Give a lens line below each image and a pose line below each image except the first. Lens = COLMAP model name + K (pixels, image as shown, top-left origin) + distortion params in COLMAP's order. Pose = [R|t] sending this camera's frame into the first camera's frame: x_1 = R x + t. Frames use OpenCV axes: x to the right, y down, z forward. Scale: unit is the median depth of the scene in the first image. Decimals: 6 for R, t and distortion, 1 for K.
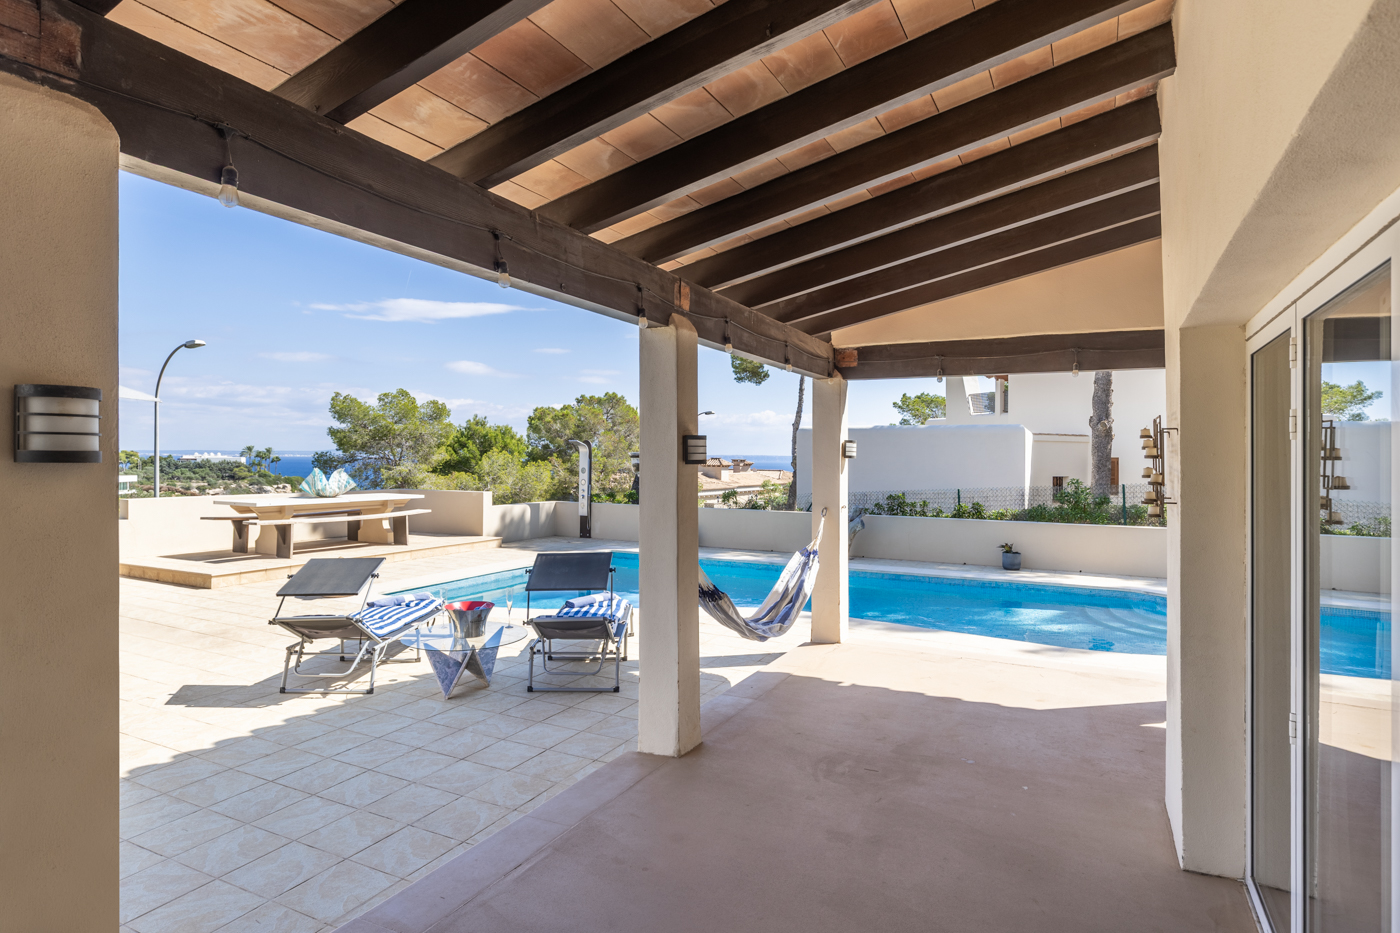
lens RADIAL K [[765.8, 0, 704.2], [0, 765.8, 461.2], [0, 0, 1]] dist [-0.002385, -0.000310]
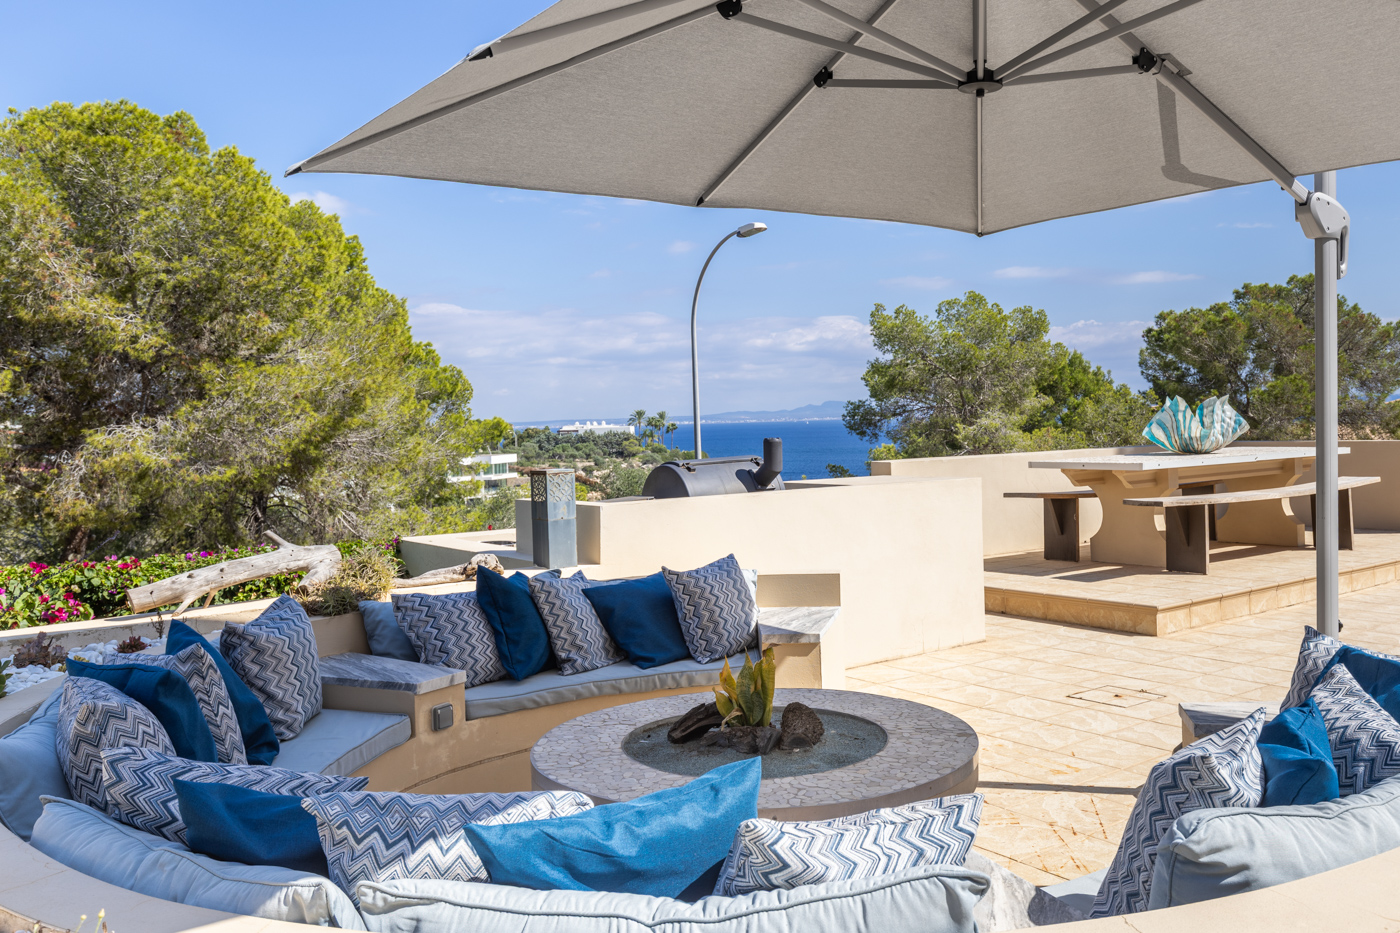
lens RADIAL K [[1222.5, 0, 736.2], [0, 1222.5, 392.8], [0, 0, 1]] dist [0.002171, -0.000396]
pose [[0.896844, -0.044907, -0.440062, -0.112271], [0.035959, 0.998942, -0.028656, 0.005373], [0.440883, 0.009876, 0.897510, 0.038649]]
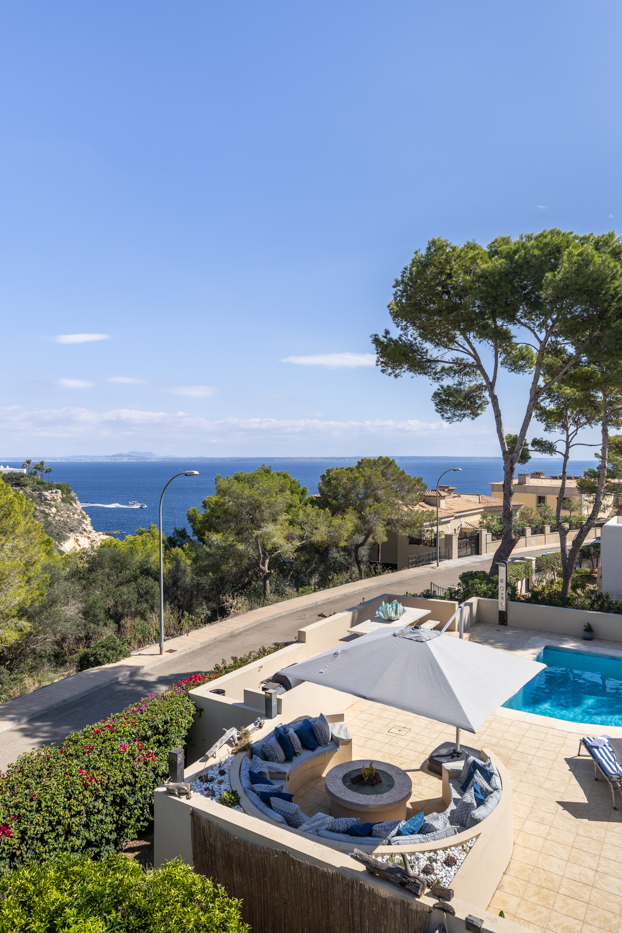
lens RADIAL K [[619.4, 0, 309.5], [0, 619.4, 472.7], [0, 0, 1]] dist [0.007352, 0.000047]
pose [[0.993786, -0.010319, -0.110832, -0.142227], [0.011135, 0.999915, 0.006747, -0.076793], [0.110753, -0.007939, 0.993816, -0.093294]]
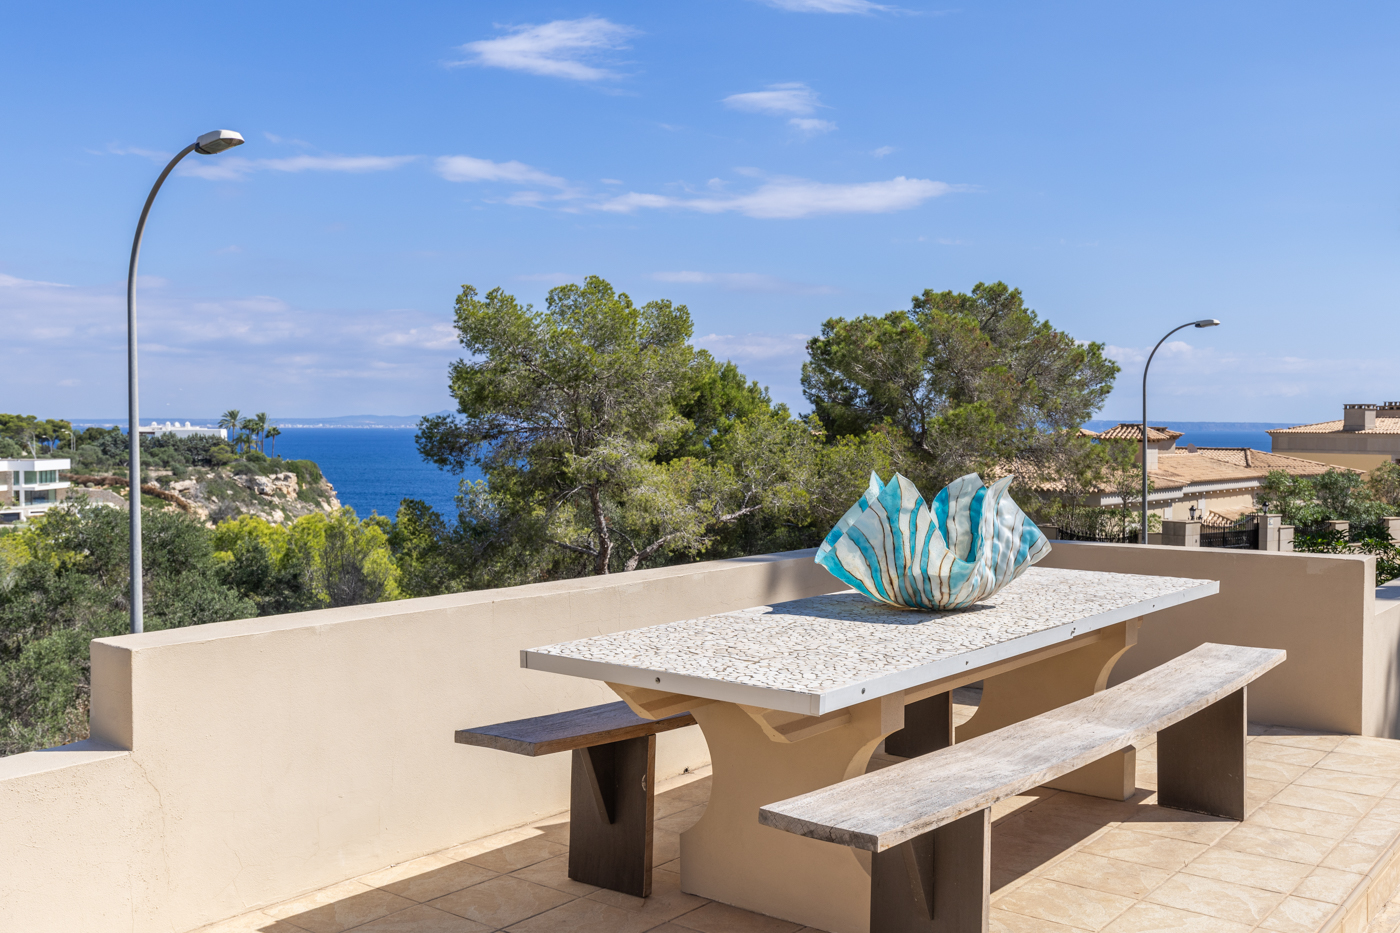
lens RADIAL K [[1372.2, 0, 712.8], [0, 1372.2, 464.2], [0, 0, 1]] dist [0.004870, 0.000000]
pose [[0.980056, -0.001040, -0.198718, -0.131171], [0.005685, 0.999724, 0.022807, -0.000700], [0.198639, -0.023482, 0.979791, 0.167500]]
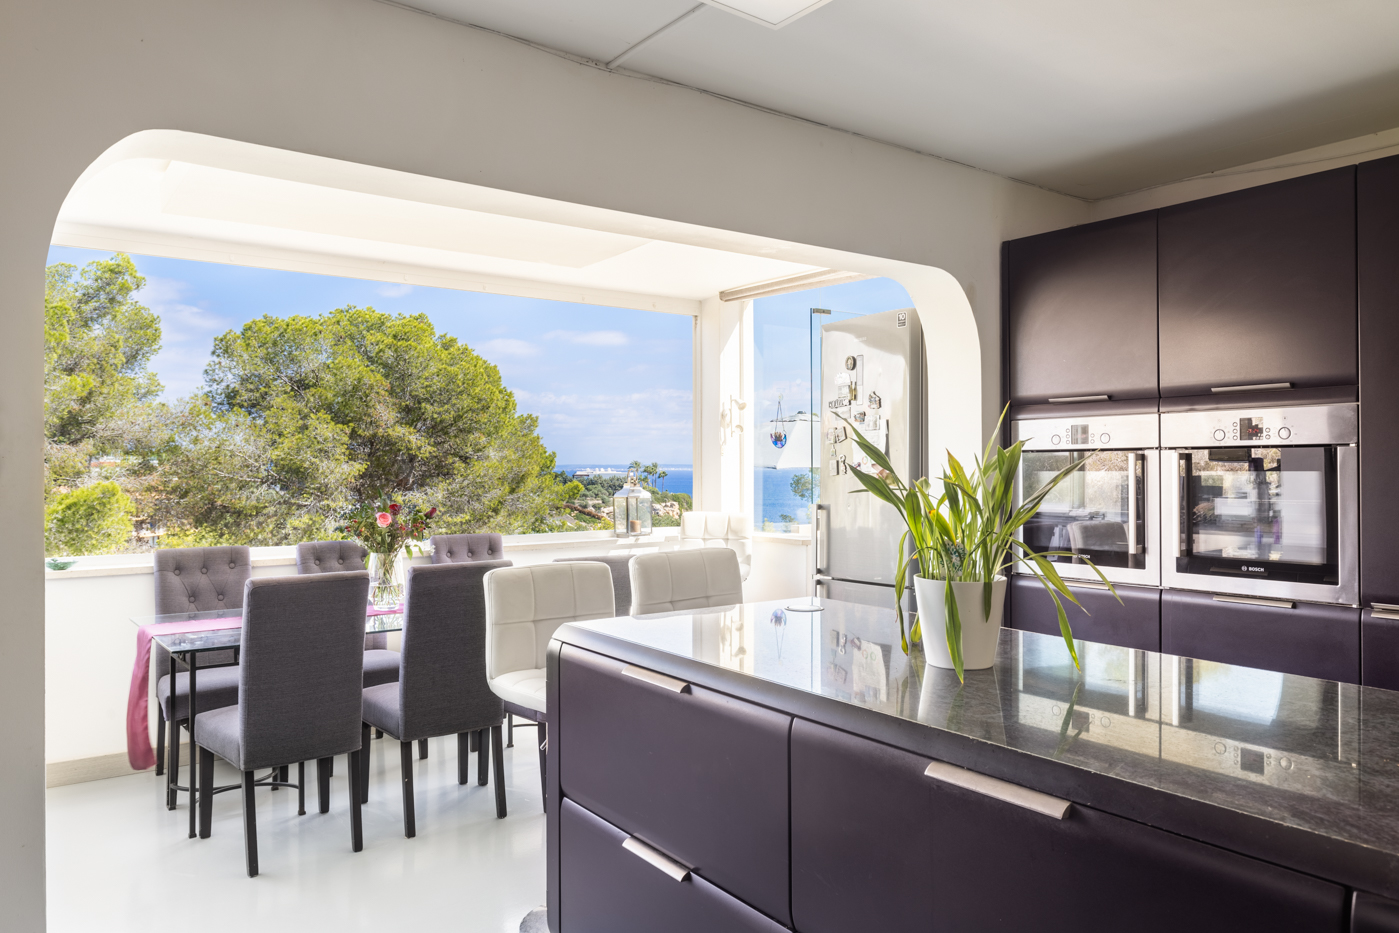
lens RADIAL K [[971.6, 0, 714.4], [0, 971.6, 469.4], [0, 0, 1]] dist [-0.000177, 0.003375]
pose [[0.897532, -0.011922, -0.440787, -0.037995], [0.009920, 0.999927, -0.006847, -0.008505], [0.440837, 0.001773, 0.897586, -0.130900]]
